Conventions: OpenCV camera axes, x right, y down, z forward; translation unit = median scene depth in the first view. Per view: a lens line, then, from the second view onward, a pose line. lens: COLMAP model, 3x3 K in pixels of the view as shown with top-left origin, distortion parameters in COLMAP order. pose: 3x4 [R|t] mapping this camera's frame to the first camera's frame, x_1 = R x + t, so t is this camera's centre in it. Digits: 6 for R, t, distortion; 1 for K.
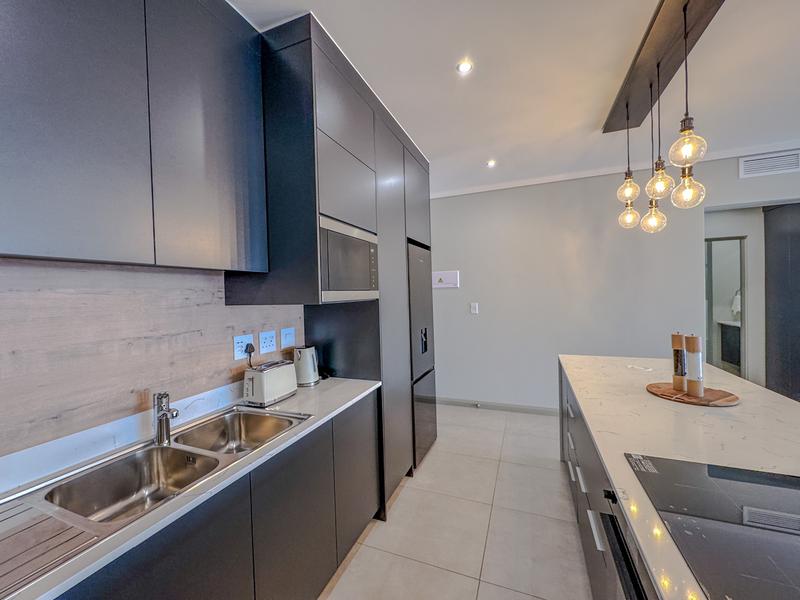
lens RADIAL K [[318.5, 0, 400.6], [0, 318.5, 299.2], [0, 0, 1]] dist [-0.000526, -0.000181]
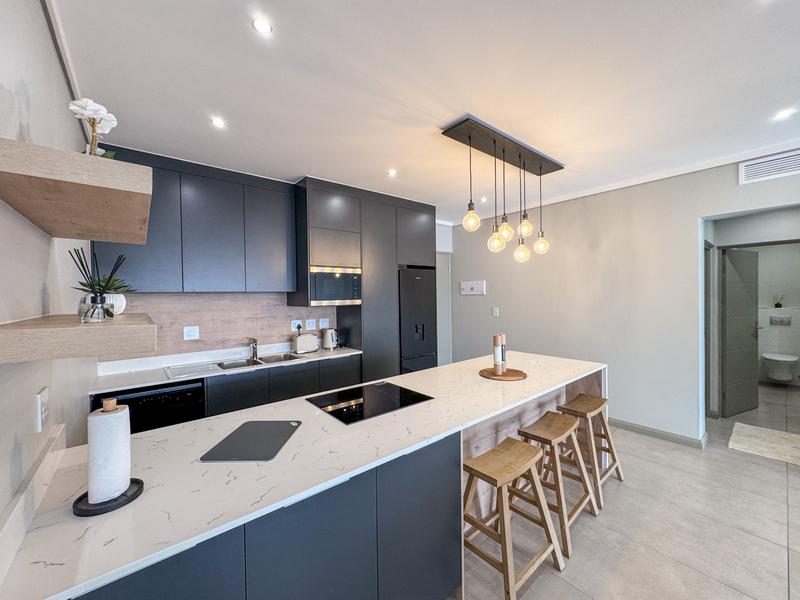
lens RADIAL K [[318.5, 0, 400.6], [0, 318.5, 299.2], [0, 0, 1]] dist [-0.000526, -0.000181]
pose [[0.878814, 0.021716, -0.476671, 1.148432], [-0.018857, 0.999764, 0.010781, -0.063024], [0.476792, -0.000486, 0.879016, -0.538603]]
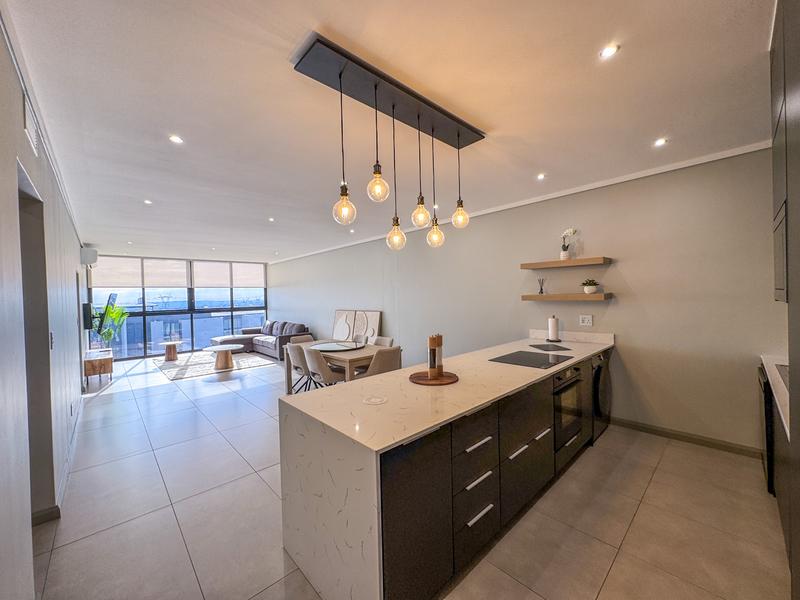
lens RADIAL K [[318.5, 0, 400.6], [0, 318.5, 299.2], [0, 0, 1]] dist [-0.000526, -0.000181]
pose [[-0.903460, 0.046690, 0.426122, 0.390357], [0.058814, 0.998151, 0.015332, -0.074829], [-0.424618, 0.038914, -0.904536, 2.230053]]
